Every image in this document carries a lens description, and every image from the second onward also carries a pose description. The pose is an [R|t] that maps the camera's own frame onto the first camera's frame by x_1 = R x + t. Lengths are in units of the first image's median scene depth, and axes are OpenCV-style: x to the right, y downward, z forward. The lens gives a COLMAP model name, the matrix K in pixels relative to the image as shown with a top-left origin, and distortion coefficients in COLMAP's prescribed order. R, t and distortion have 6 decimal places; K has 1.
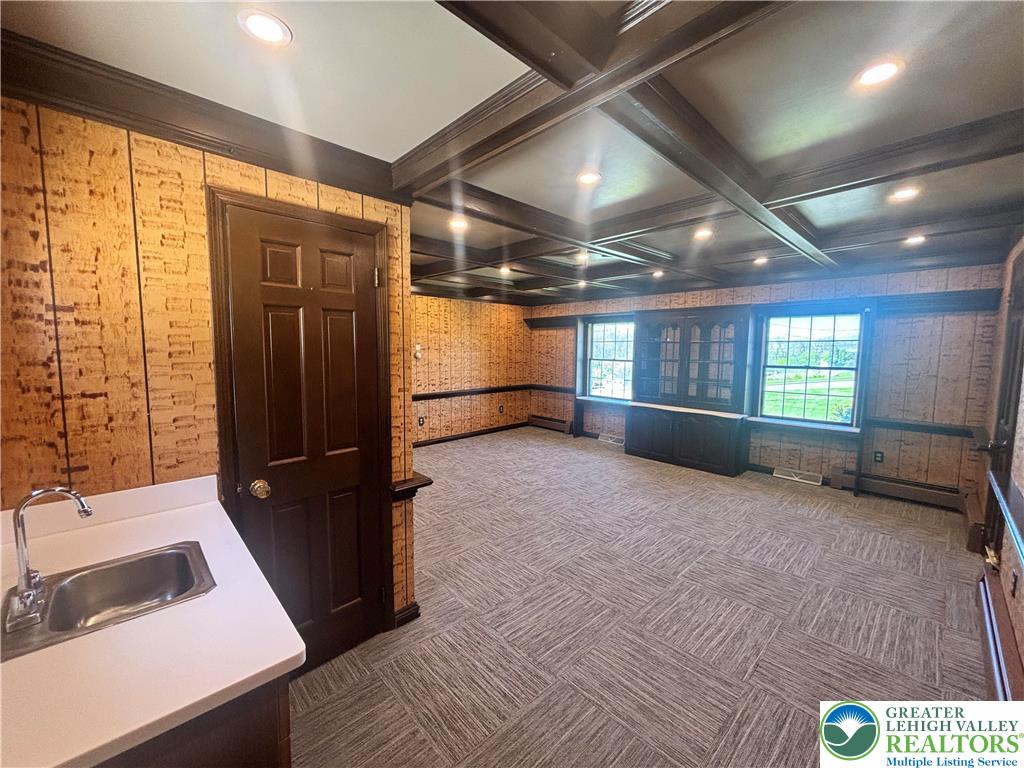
lens RADIAL K [[412.8, 0, 512.0], [0, 412.8, 382.8], [0, 0, 1]] dist [-0.002488, 0.001265]
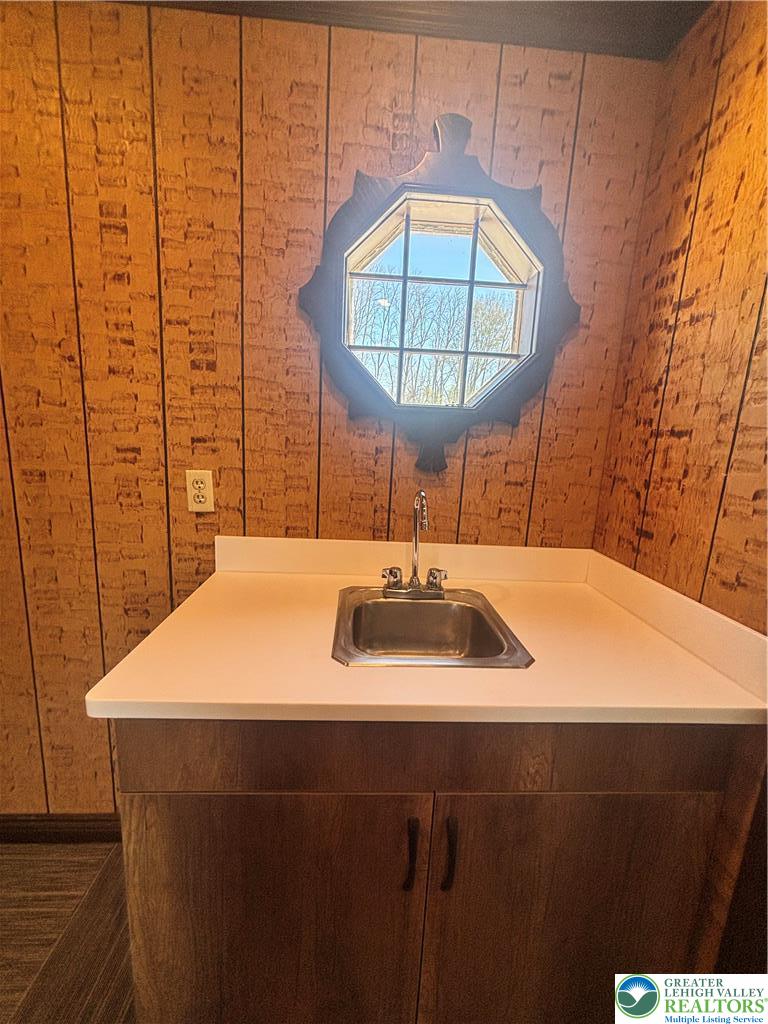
lens RADIAL K [[412.8, 0, 383.1], [0, 412.8, 510.6], [0, 0, 1]] dist [-0.002488, 0.001265]
pose [[-0.651844, 0.092365, -0.752707, -0.089093], [-0.122667, 0.966642, 0.224846, 0.027014], [0.748366, 0.238897, -0.618770, 0.487822]]
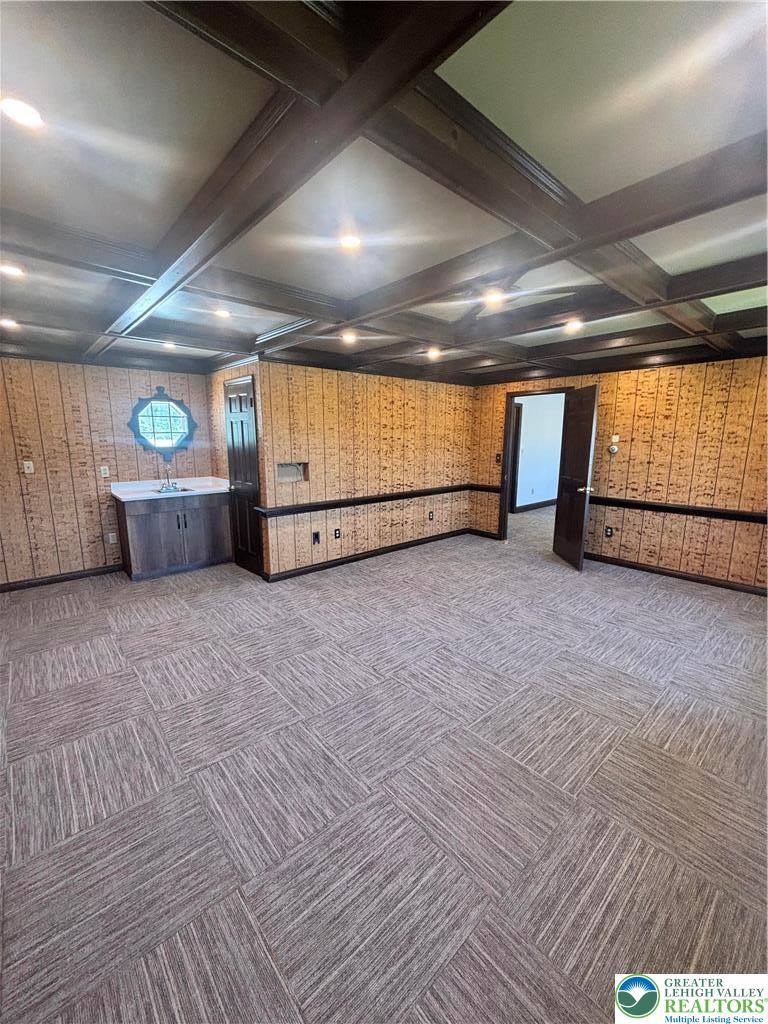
lens RADIAL K [[412.8, 0, 382.3], [0, 412.8, 510.6], [0, 0, 1]] dist [-0.002488, 0.001265]
pose [[-0.036646, 0.171698, -0.984468, 1.169242], [-0.090809, 0.980482, 0.174383, -0.096088], [0.995194, 0.095789, -0.020339, 1.155961]]
